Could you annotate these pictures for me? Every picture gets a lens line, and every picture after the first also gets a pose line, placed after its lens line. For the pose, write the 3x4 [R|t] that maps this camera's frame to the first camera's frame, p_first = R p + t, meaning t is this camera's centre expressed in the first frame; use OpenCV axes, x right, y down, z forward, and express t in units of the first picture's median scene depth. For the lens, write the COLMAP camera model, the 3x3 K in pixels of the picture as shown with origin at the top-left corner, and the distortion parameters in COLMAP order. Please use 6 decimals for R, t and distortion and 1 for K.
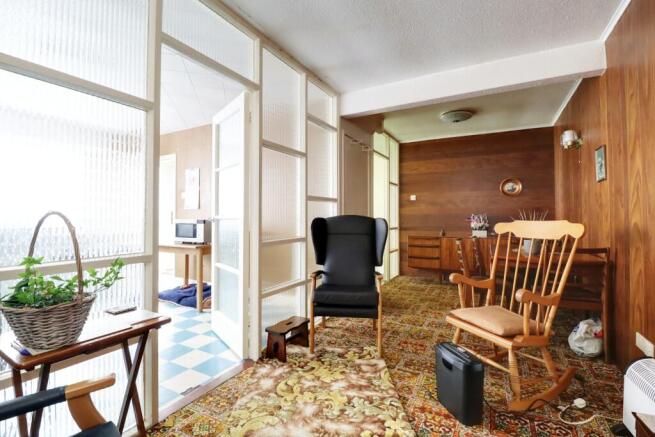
lens RADIAL K [[305.9, 0, 328.5], [0, 305.9, 211.2], [0, 0, 1]] dist [-0.038733, 0.000501]
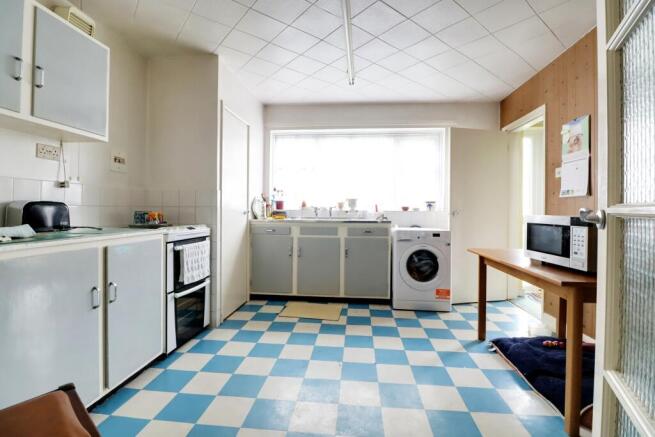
lens RADIAL K [[305.9, 0, 328.5], [0, 305.9, 211.2], [0, 0, 1]] dist [-0.038733, 0.000501]
pose [[0.383001, 0.009155, -0.923702, -0.201543], [0.010281, 0.999847, 0.014172, 0.012051], [0.923691, -0.014924, 0.382849, 0.608263]]
